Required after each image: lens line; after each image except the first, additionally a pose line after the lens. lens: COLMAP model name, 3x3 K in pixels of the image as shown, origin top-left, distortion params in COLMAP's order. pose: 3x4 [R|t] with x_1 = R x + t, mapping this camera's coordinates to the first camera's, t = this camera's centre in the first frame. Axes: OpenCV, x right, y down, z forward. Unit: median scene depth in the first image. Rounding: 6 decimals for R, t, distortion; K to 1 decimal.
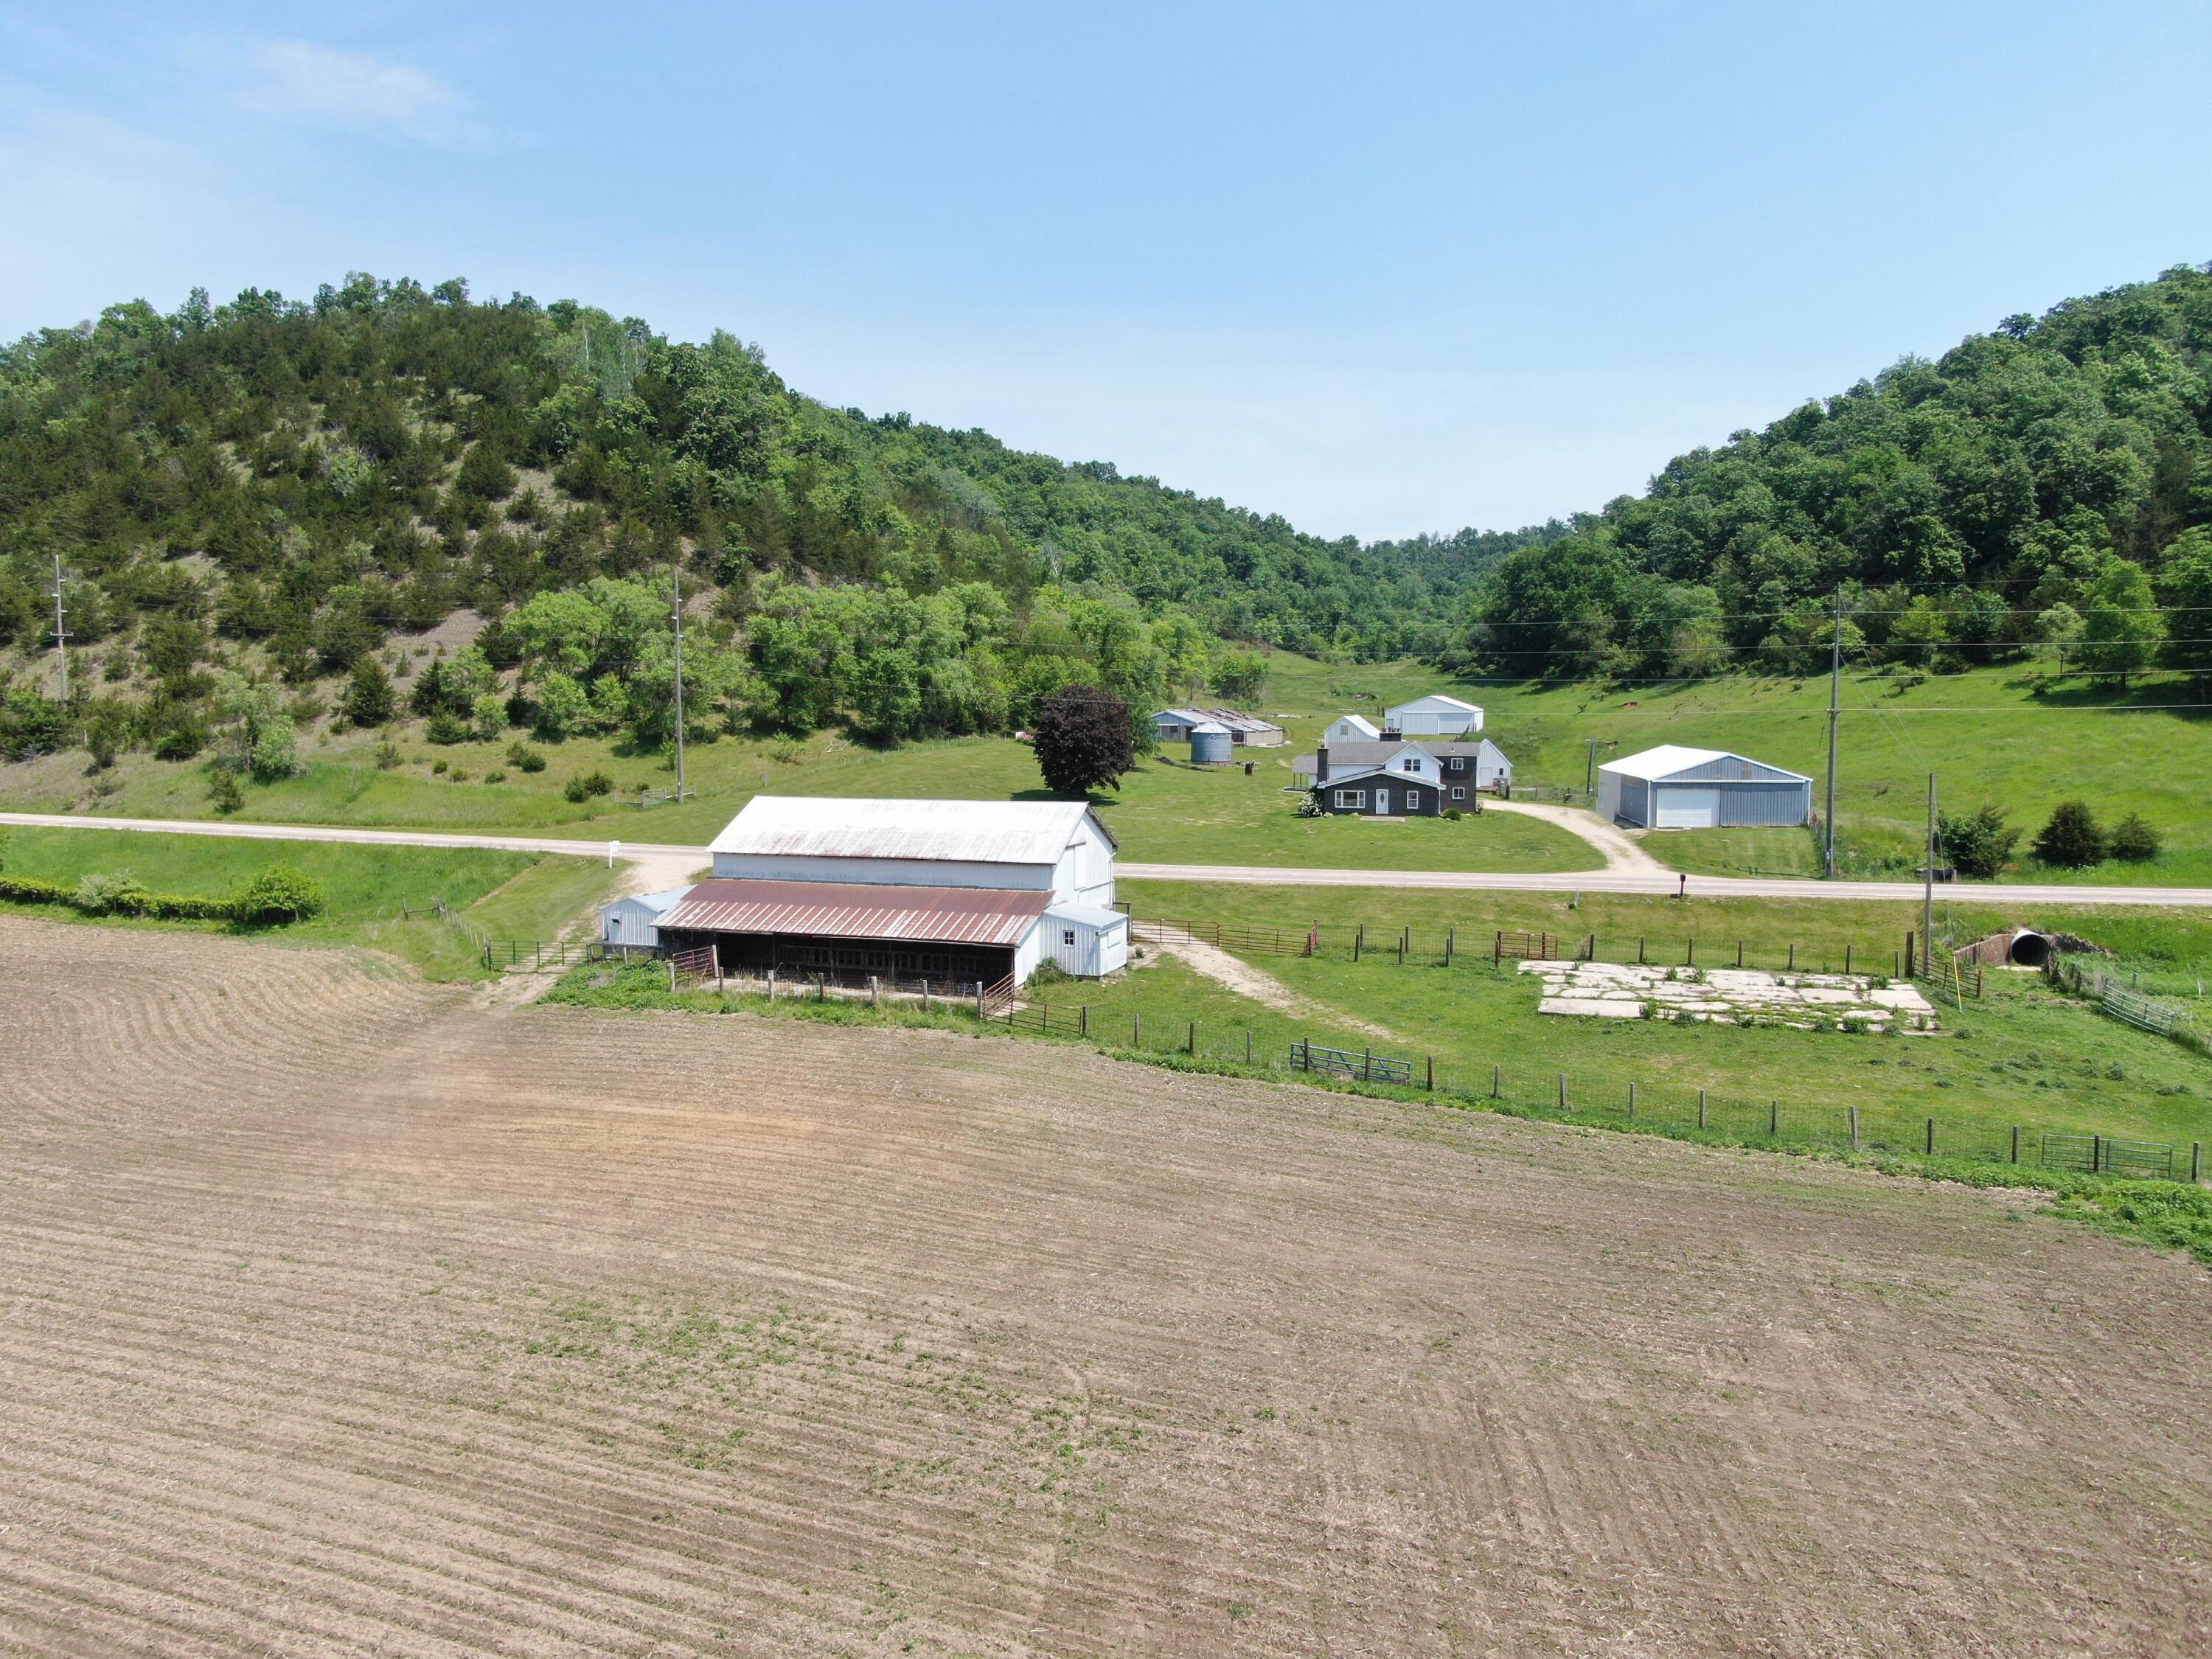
lens RADIAL K [[1598.2, 0, 1105.4], [0, 1598.2, 827.9], [0, 0, 1]] dist [-0.017459, 0.007154]
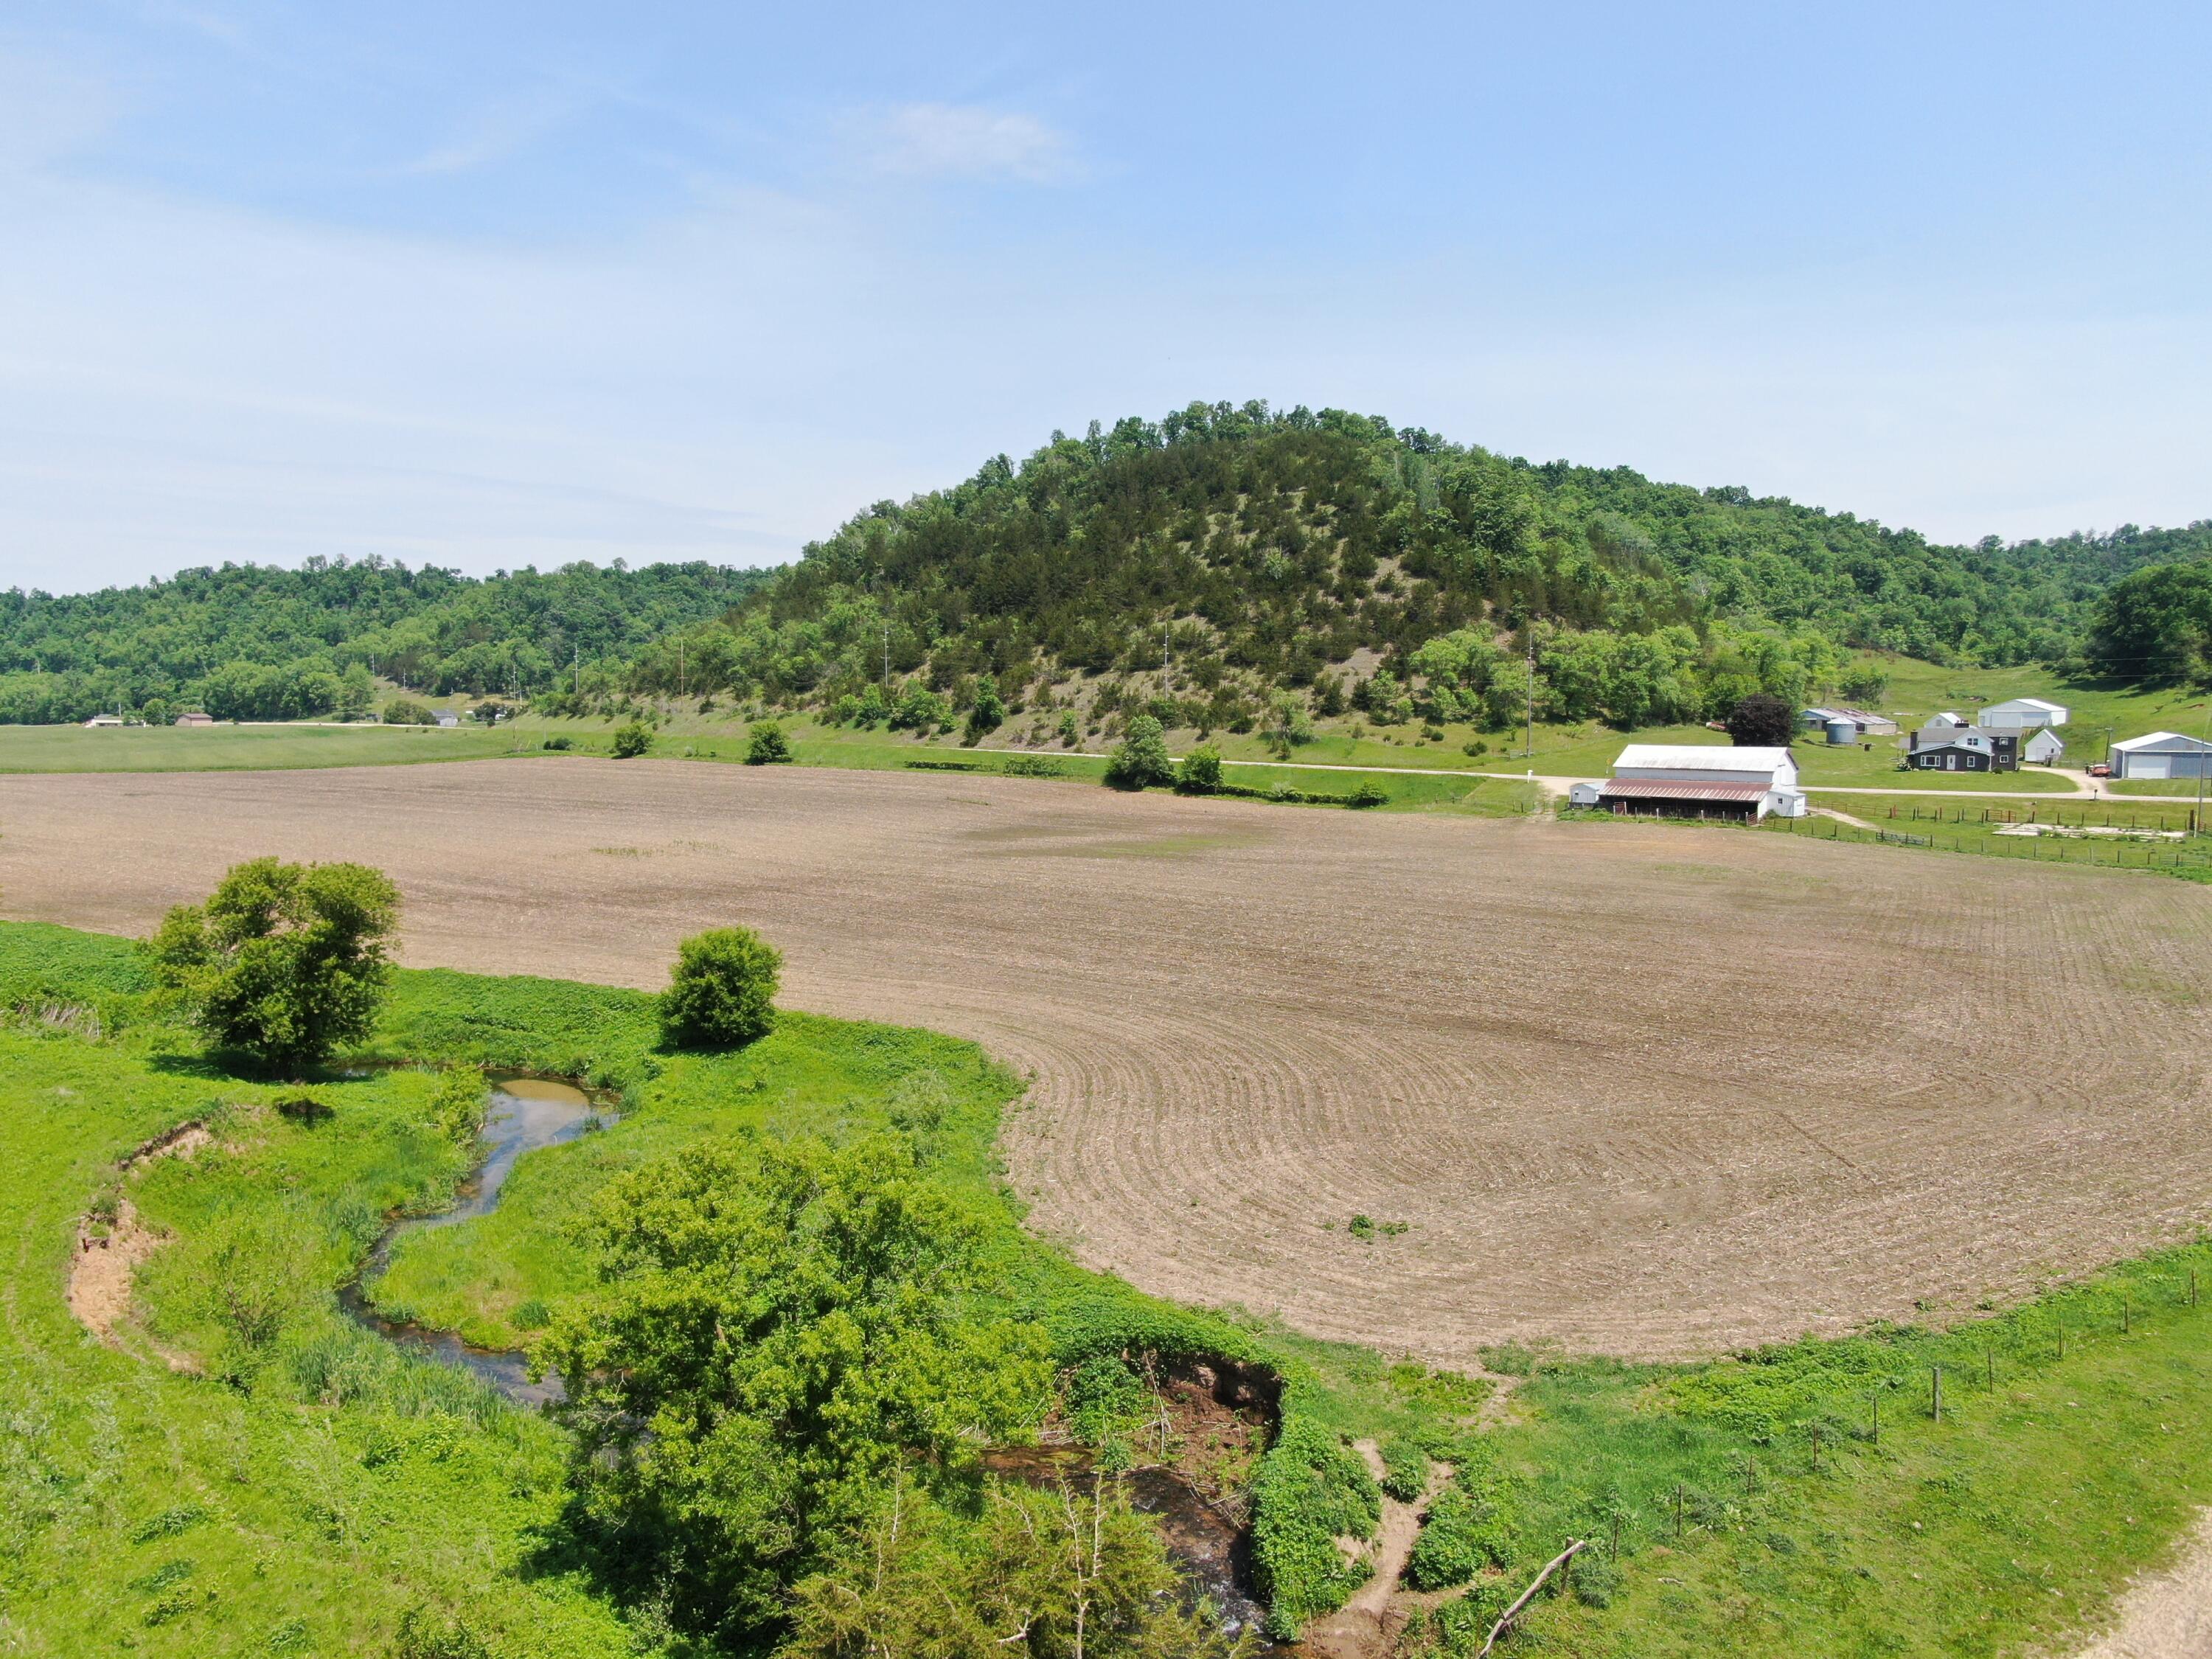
lens RADIAL K [[1598.2, 0, 1105.4], [0, 1598.2, 827.9], [0, 0, 1]] dist [-0.017459, 0.007154]
pose [[0.935506, 0.029212, -0.352102, -0.047890], [-0.029097, 0.999561, 0.005622, 0.046831], [0.352112, 0.004986, 0.935945, -0.607643]]
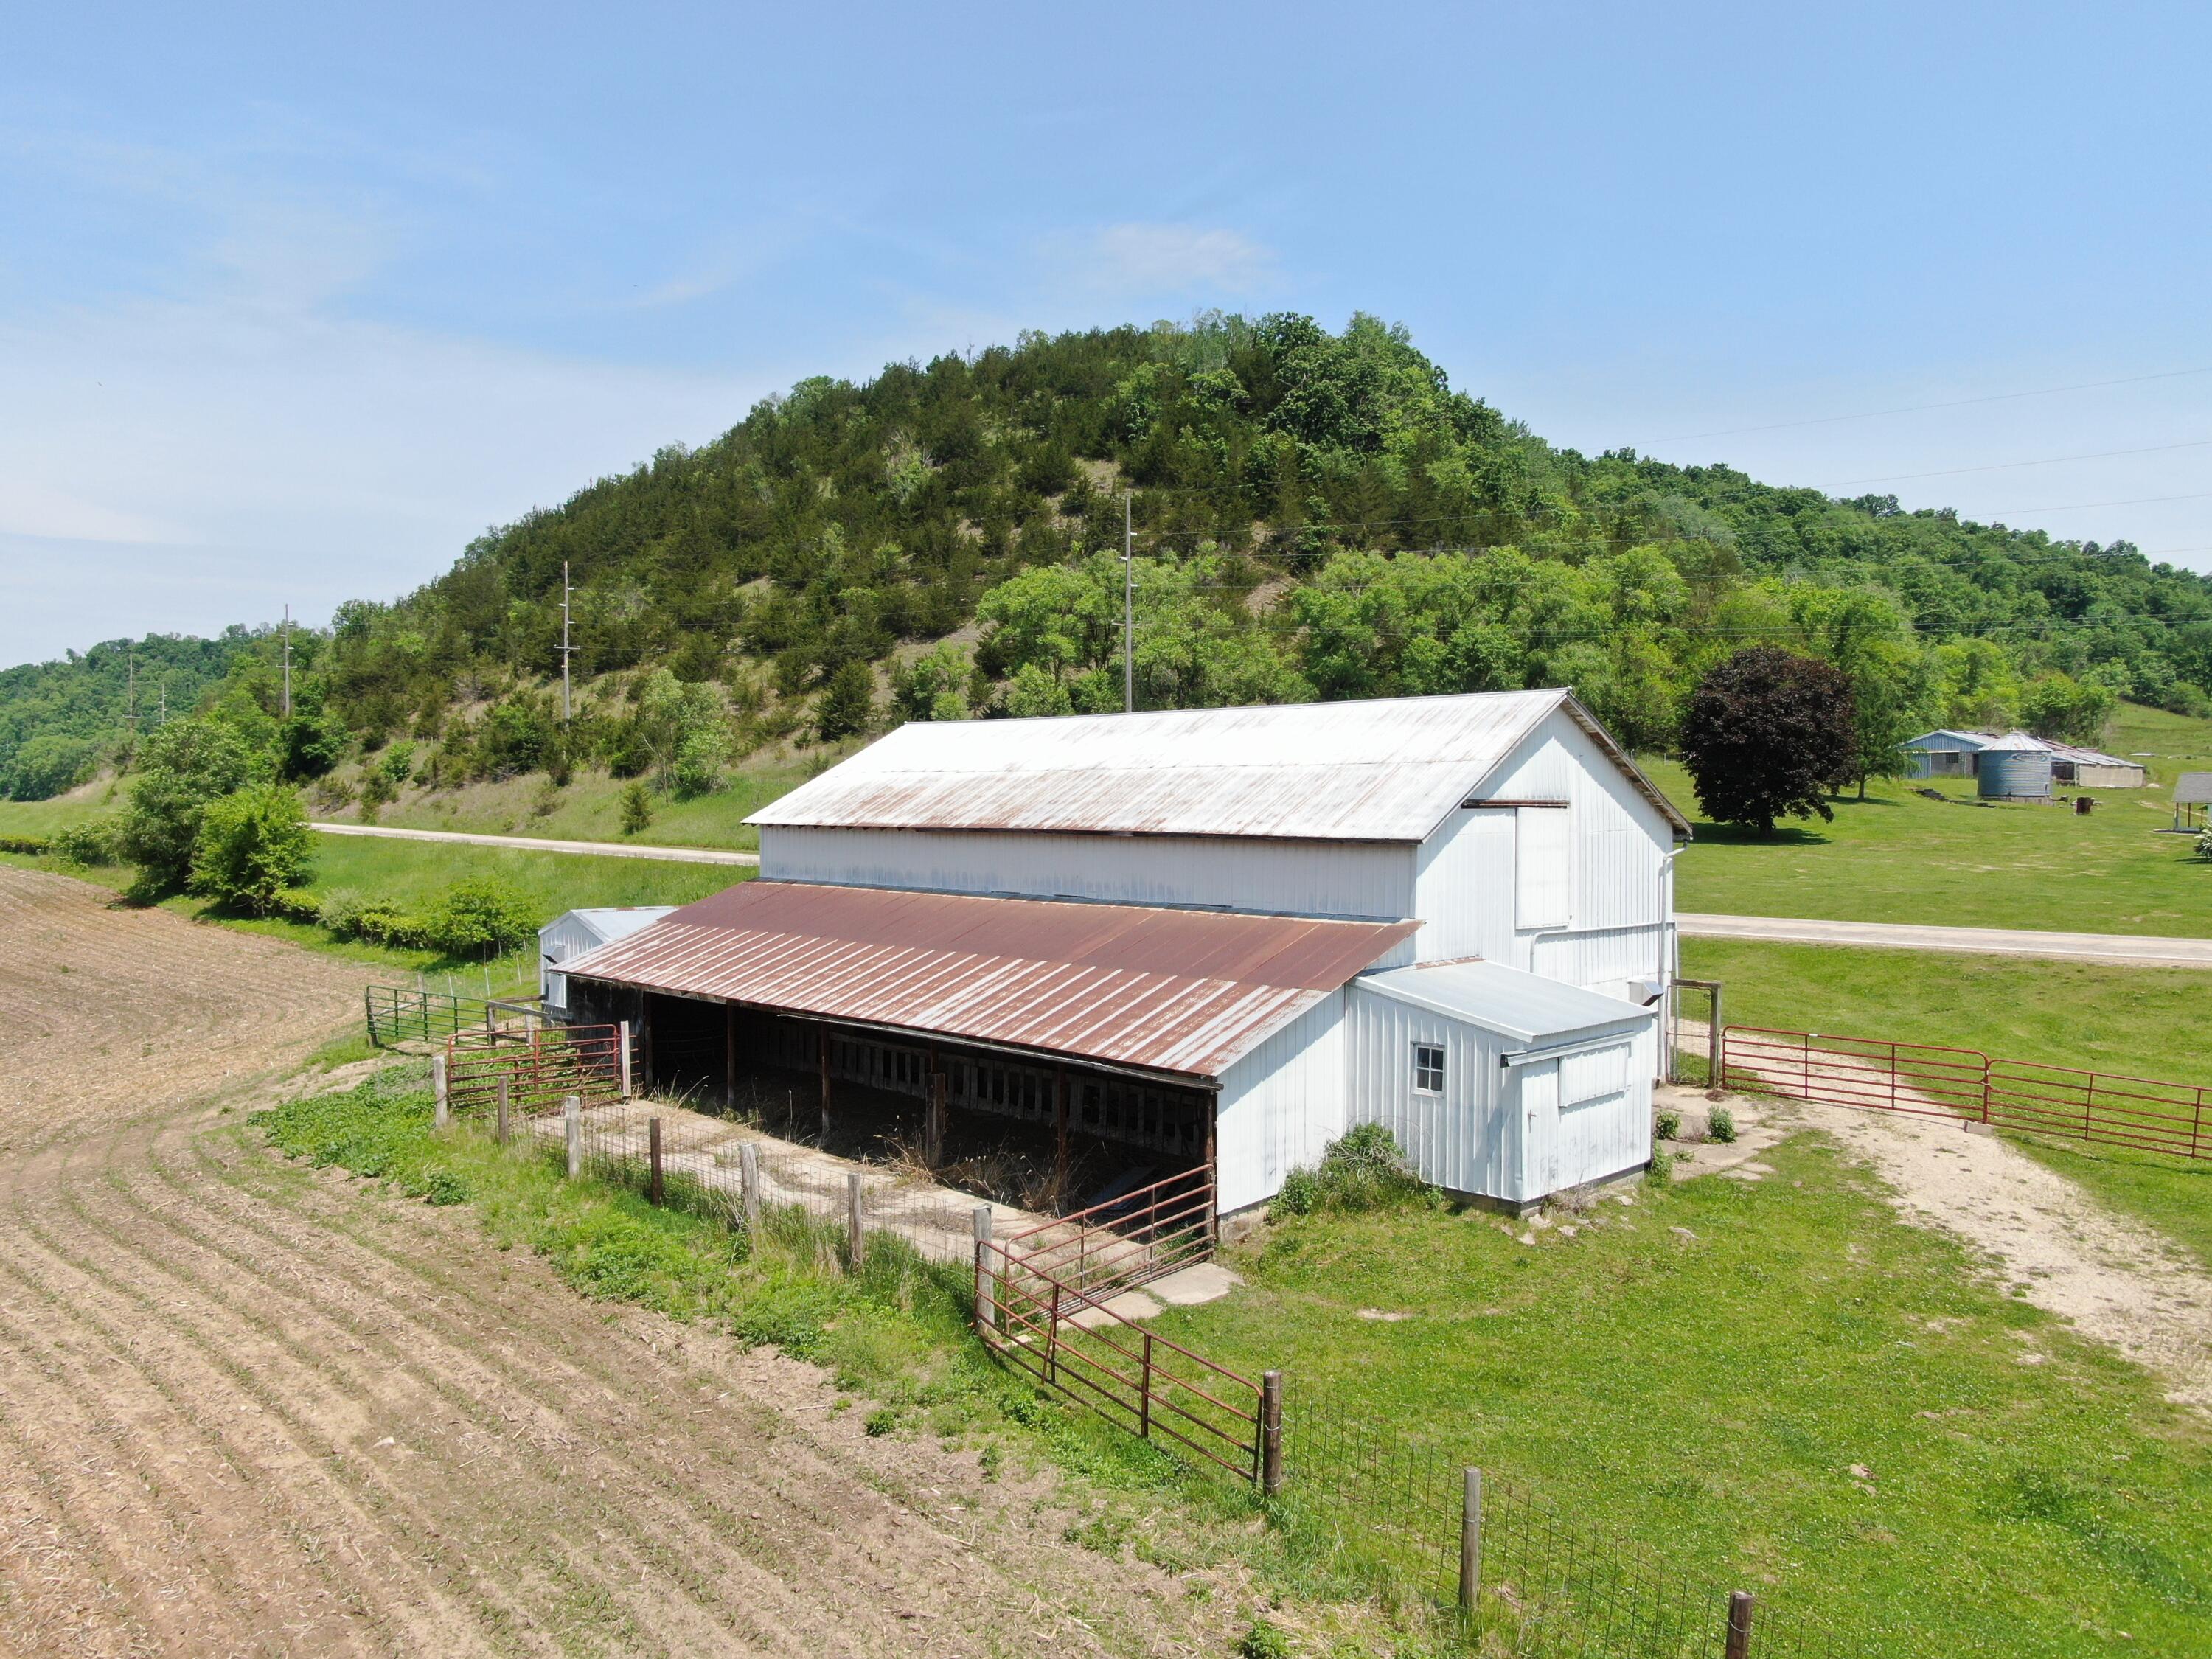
lens RADIAL K [[1595.6, 0, 1106.0], [0, 1595.6, 829.5], [0, 0, 1]] dist [-0.006506, 0.001862]
pose [[0.896021, 0.008982, -0.443922, 0.021948], [-0.035641, 0.998024, -0.051745, 0.014995], [0.442580, 0.062186, 0.894570, 0.255084]]
